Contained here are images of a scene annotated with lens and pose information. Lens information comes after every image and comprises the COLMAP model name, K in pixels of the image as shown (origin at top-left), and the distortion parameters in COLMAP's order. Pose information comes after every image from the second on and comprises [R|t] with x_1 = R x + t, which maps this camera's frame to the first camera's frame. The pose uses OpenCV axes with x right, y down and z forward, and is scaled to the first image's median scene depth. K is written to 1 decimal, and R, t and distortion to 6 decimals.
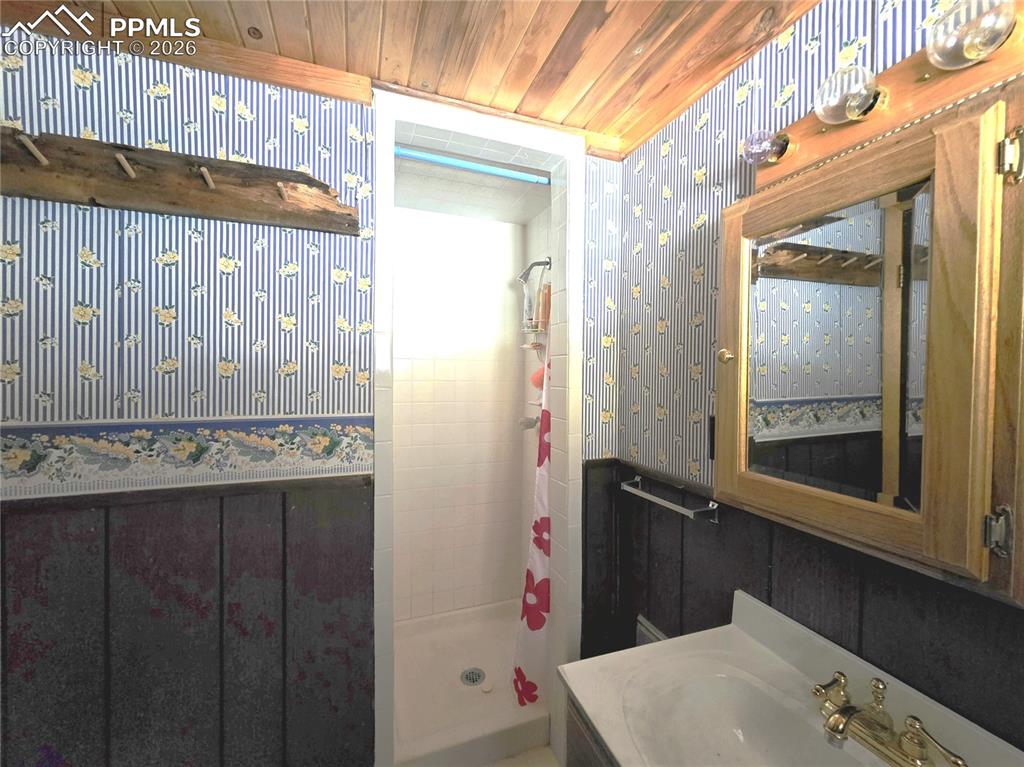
lens RADIAL K [[413.2, 0, 513.9], [0, 413.2, 382.9], [0, 0, 1]] dist [-0.000048, 0.000205]
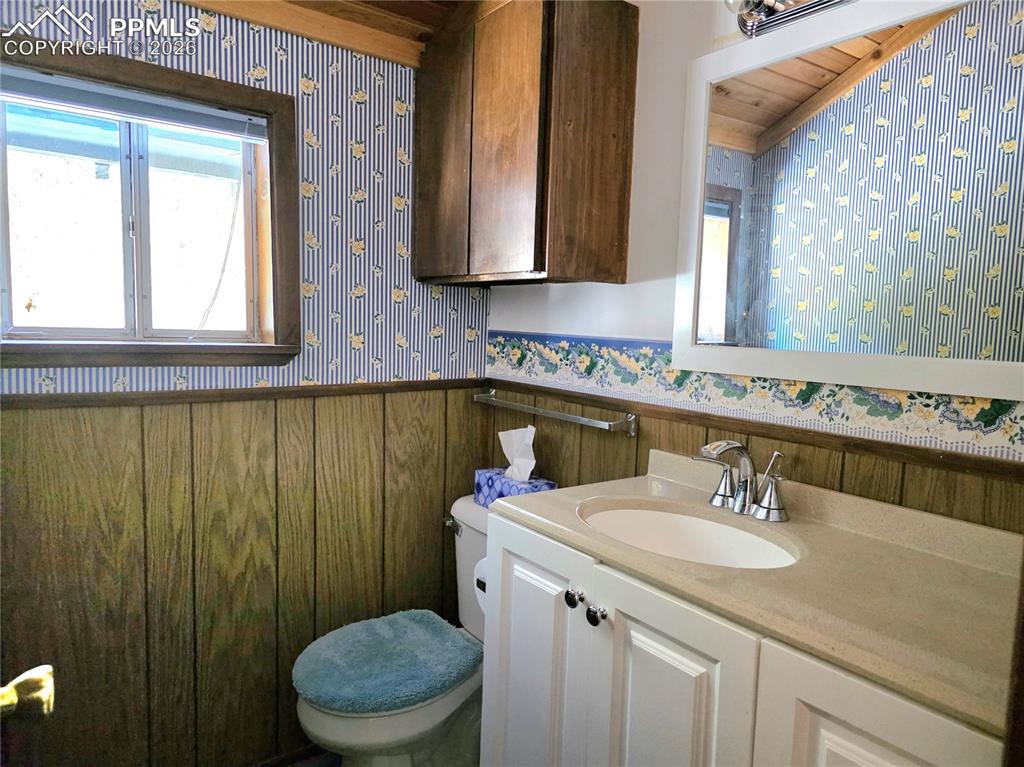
lens RADIAL K [[683.0, 0, 512.9], [0, 683.0, 383.4], [0, 0, 1]] dist [0.008418, 0.001015]
pose [[0.247445, 0.112416, -0.962358, 0.825211], [0.001879, 0.993189, 0.116500, 0.008268], [0.968900, -0.030636, 0.245548, 0.366436]]
